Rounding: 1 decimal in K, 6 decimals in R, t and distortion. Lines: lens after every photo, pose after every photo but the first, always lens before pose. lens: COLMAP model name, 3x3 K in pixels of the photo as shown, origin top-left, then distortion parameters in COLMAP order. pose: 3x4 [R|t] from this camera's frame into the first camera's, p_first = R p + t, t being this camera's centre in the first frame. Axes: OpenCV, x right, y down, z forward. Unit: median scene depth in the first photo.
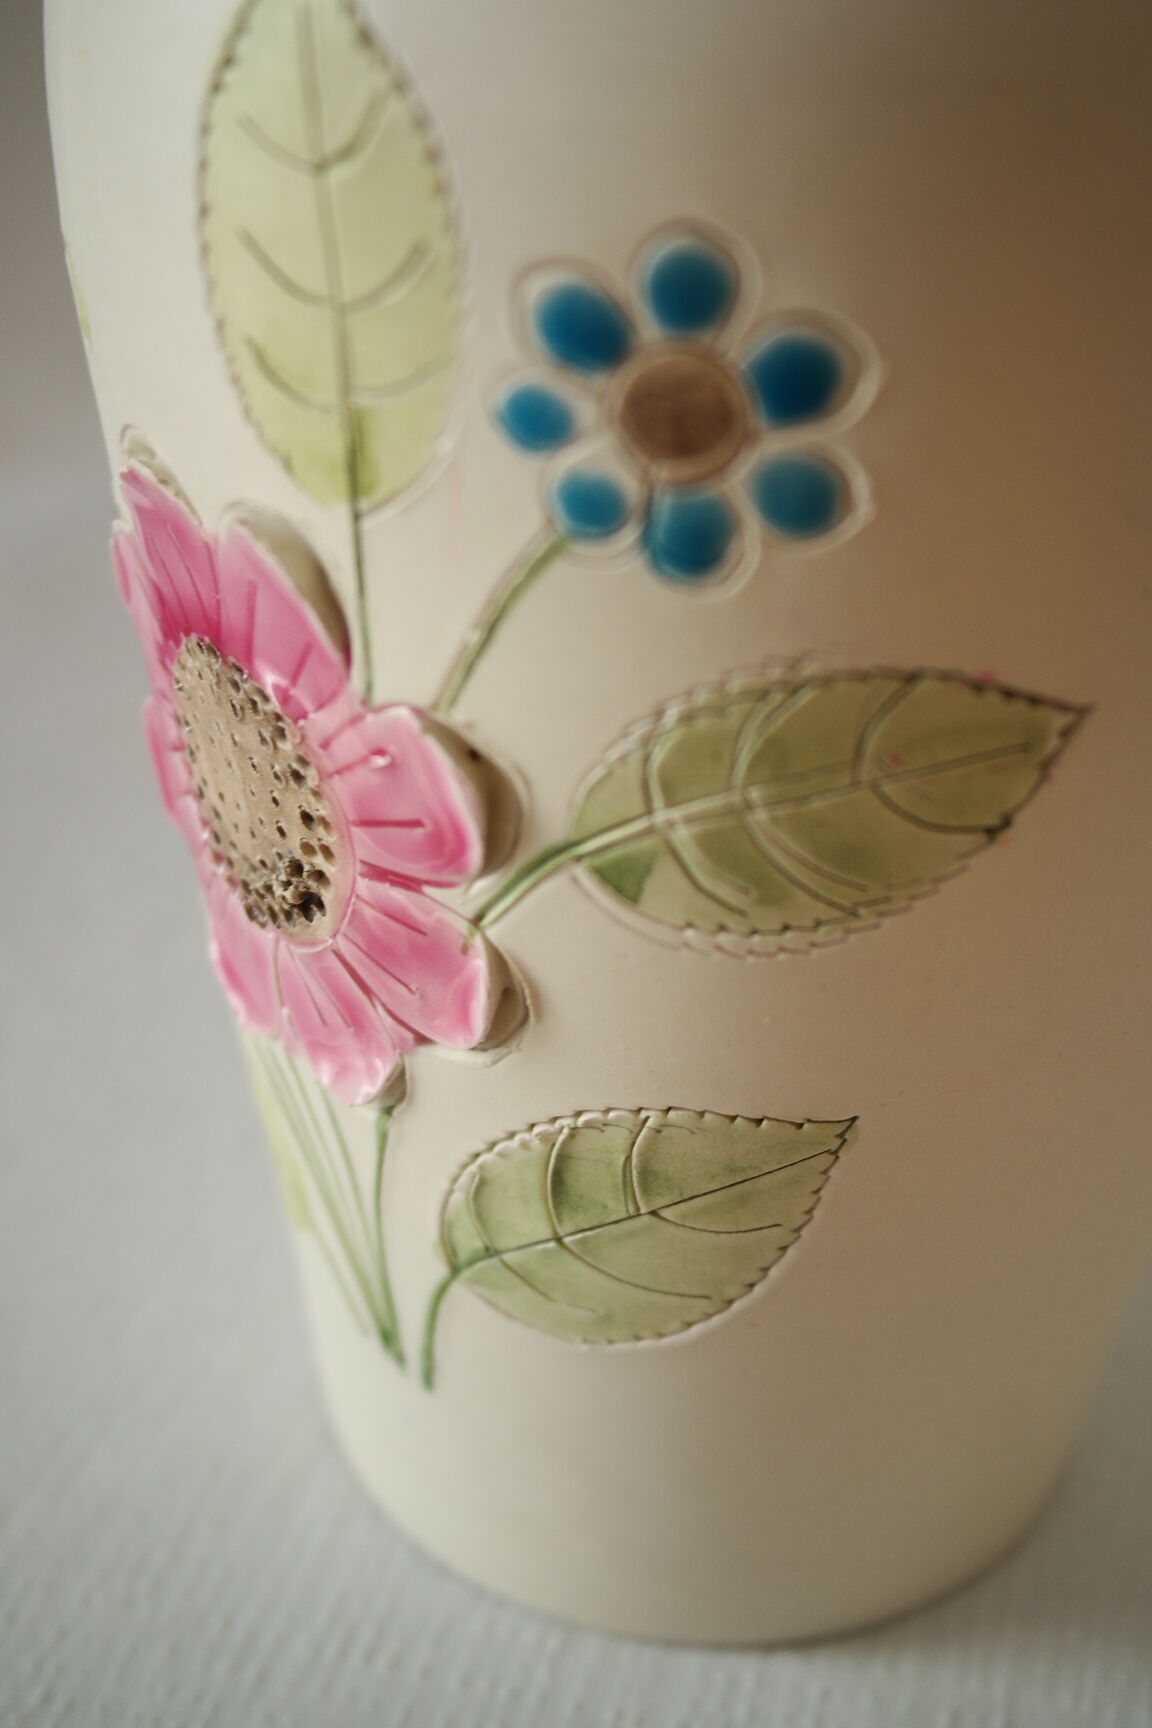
lens RADIAL K [[2215.2, 0, 578.8], [0, 2215.2, 820.1], [0, 0, 1]] dist [-0.039744, -0.017737]
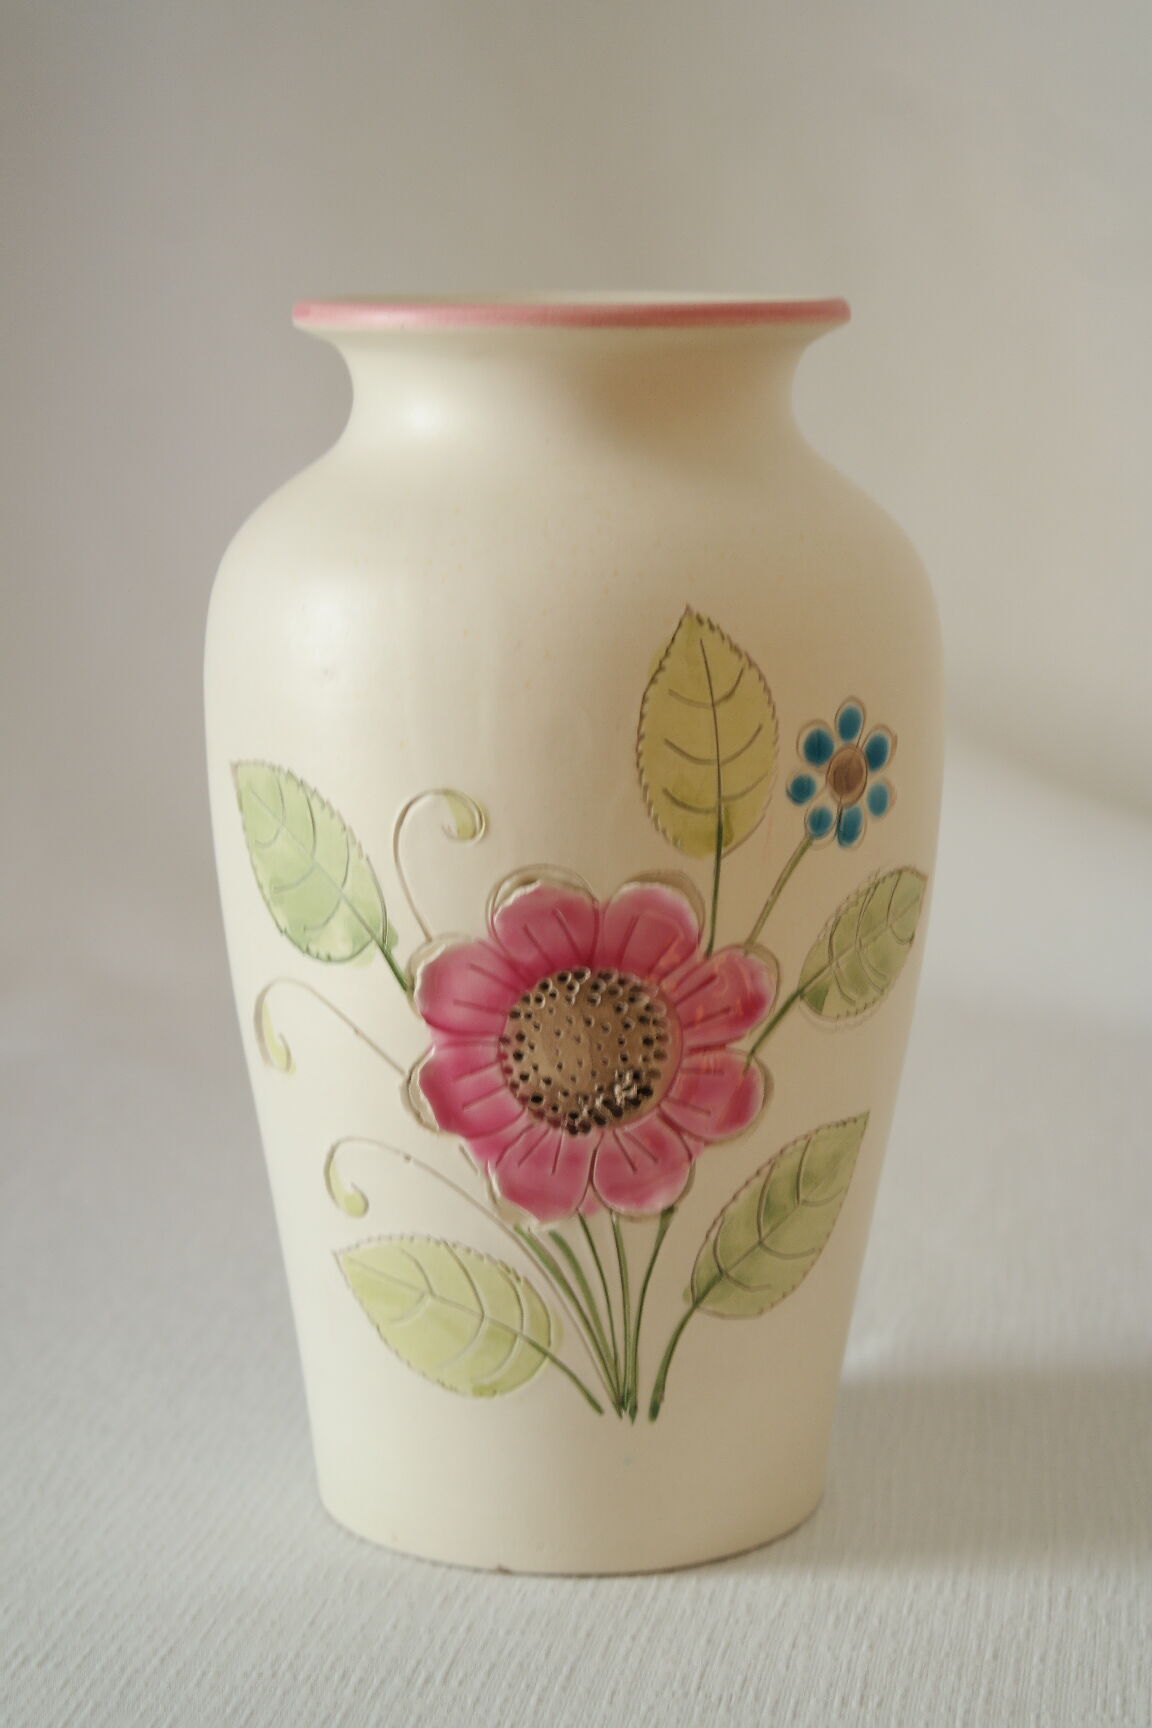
lens RADIAL K [[3726.3, 0, 571.1], [0, 3726.3, 619.8], [0, 0, 1]] dist [0.012409, 0.110110]
pose [[0.580330, -0.121898, 0.805207, -3.010350], [0.390572, 0.909265, -0.143842, 0.117420], [-0.714613, 0.397967, 0.575283, -1.069383]]
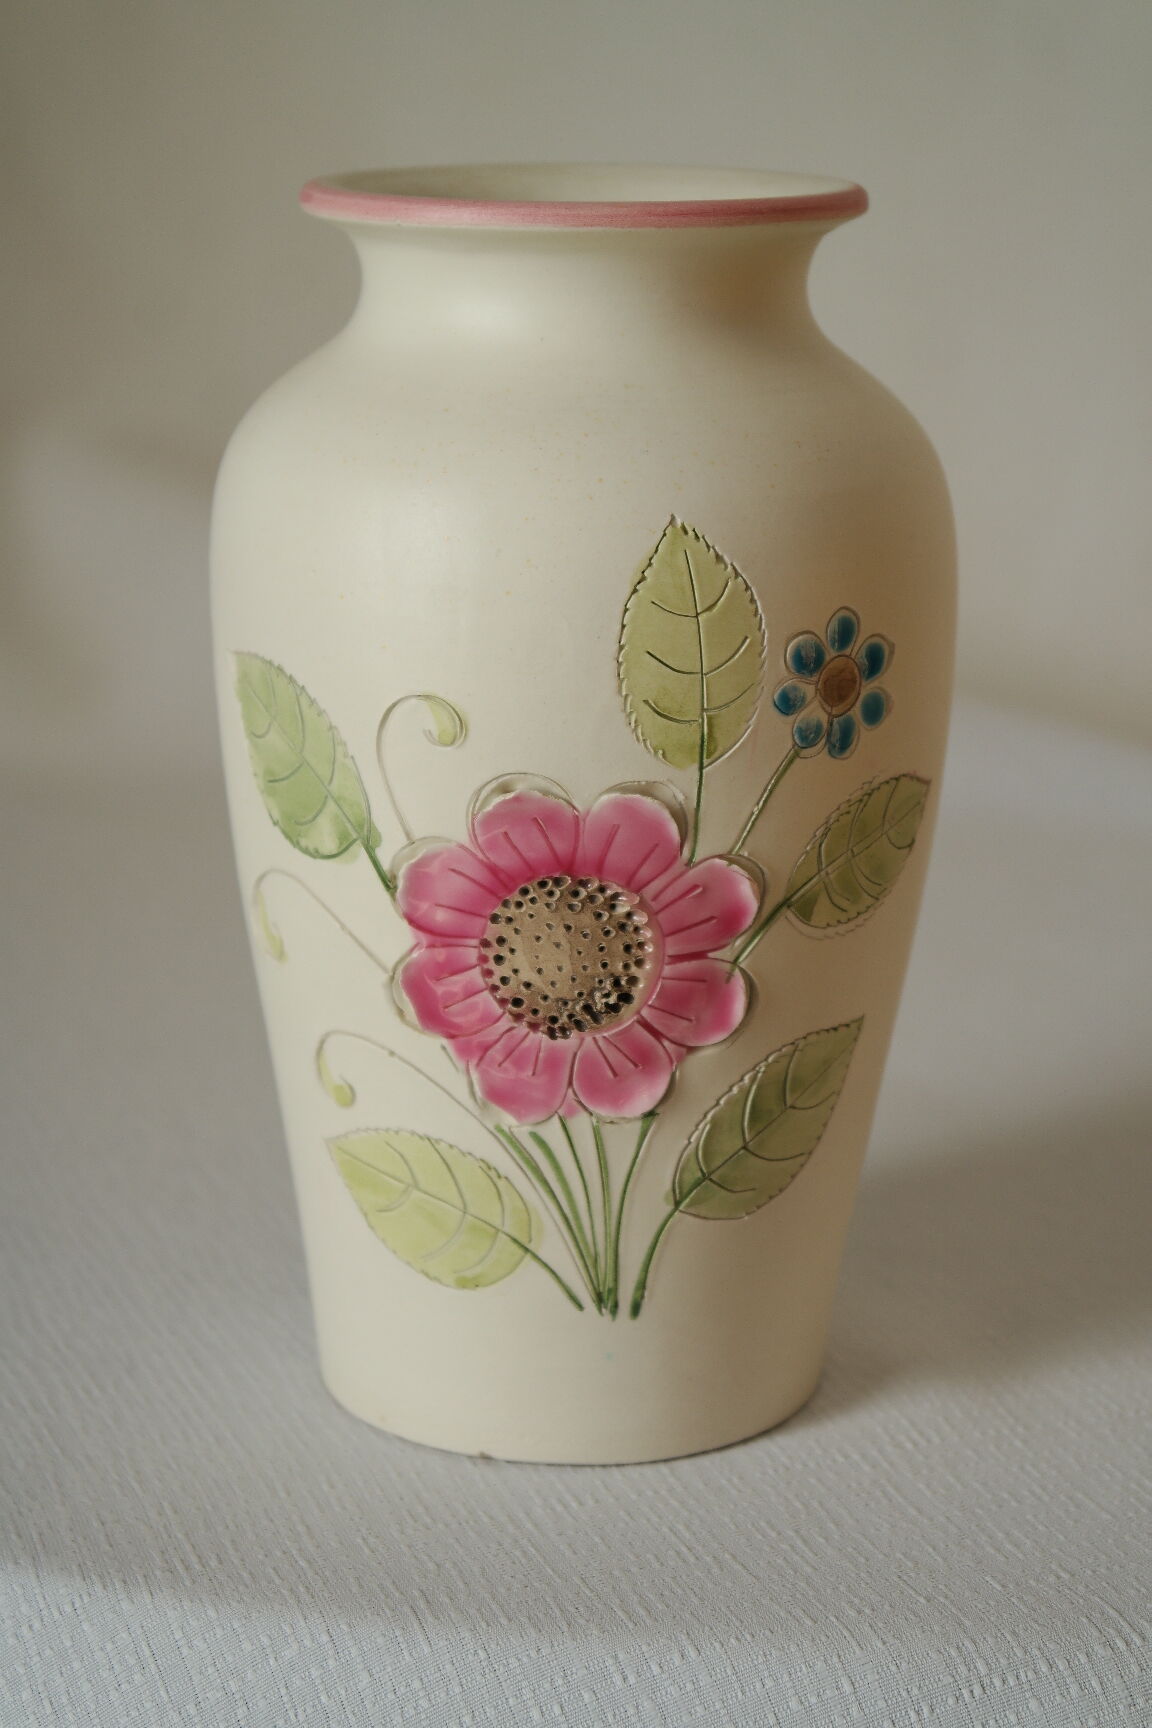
lens RADIAL K [[3726.3, 0, 571.1], [0, 3726.3, 619.8], [0, 0, 1]] dist [0.012409, 0.110110]
pose [[0.638299, -0.166141, 0.751645, -2.795258], [0.362907, 0.926061, -0.103488, 0.057209], [-0.678876, 0.338834, 0.651398, -1.291449]]
